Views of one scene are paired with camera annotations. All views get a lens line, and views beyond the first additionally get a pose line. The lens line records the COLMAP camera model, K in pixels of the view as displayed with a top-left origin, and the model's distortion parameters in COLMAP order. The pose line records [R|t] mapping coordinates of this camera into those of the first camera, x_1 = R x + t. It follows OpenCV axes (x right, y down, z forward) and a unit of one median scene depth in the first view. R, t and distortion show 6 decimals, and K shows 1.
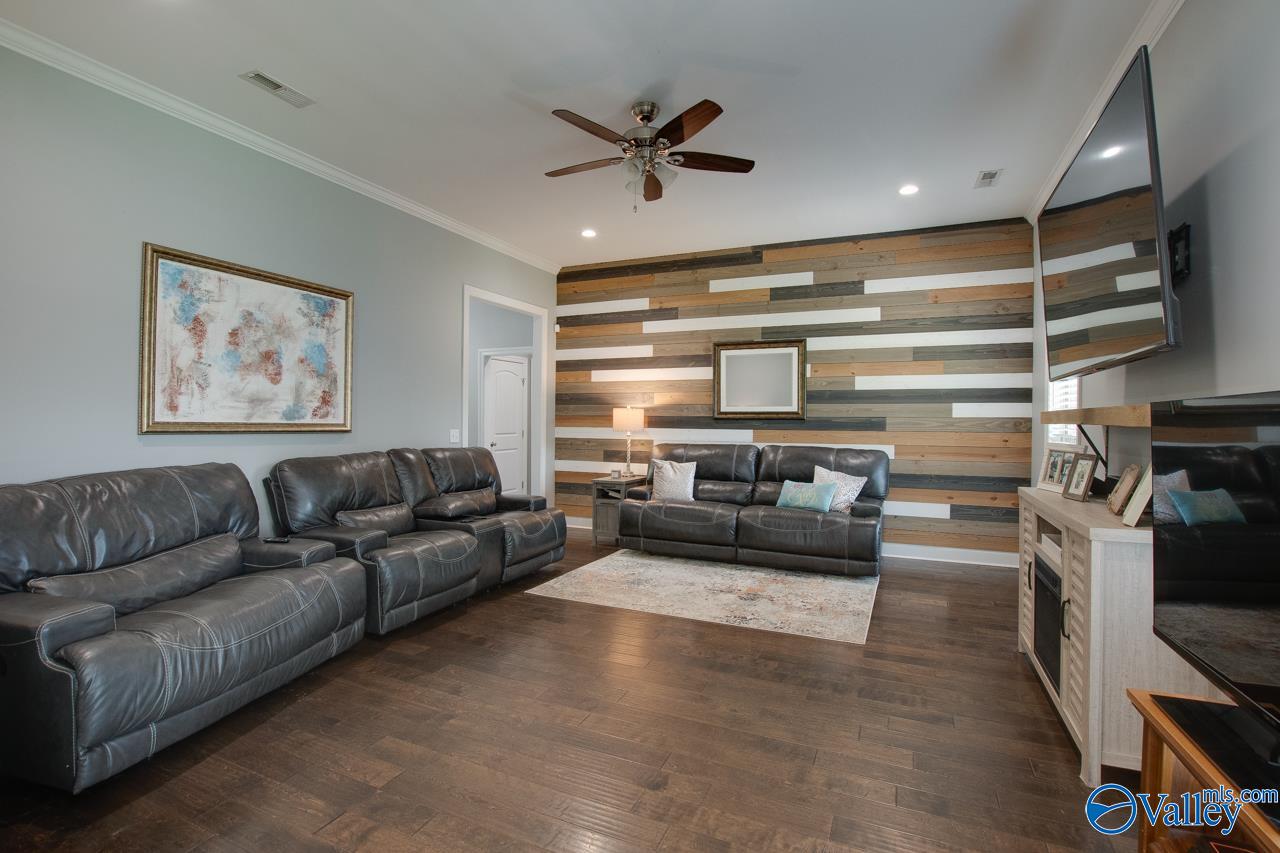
lens RADIAL K [[584.8, 0, 647.7], [0, 584.8, 420.2], [0, 0, 1]] dist [-0.026047, 0.000889]
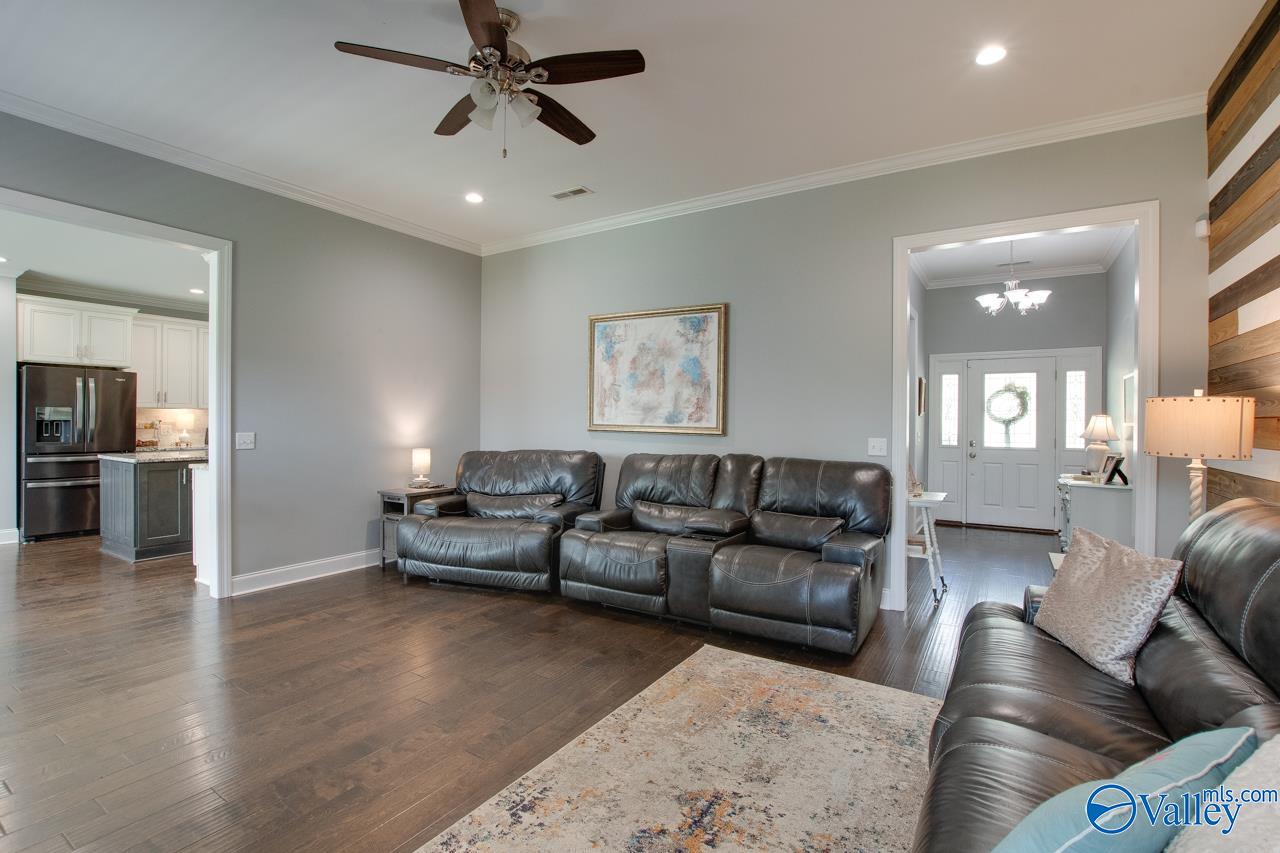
lens RADIAL K [[584.8, 0, 636.5], [0, 584.8, 424.1], [0, 0, 1]] dist [-0.026047, 0.000889]
pose [[-0.151240, -0.002519, -0.988494, 0.634473], [-0.010883, 0.999940, -0.000883, 0.002939], [0.988437, 0.010625, -0.151259, 1.138194]]
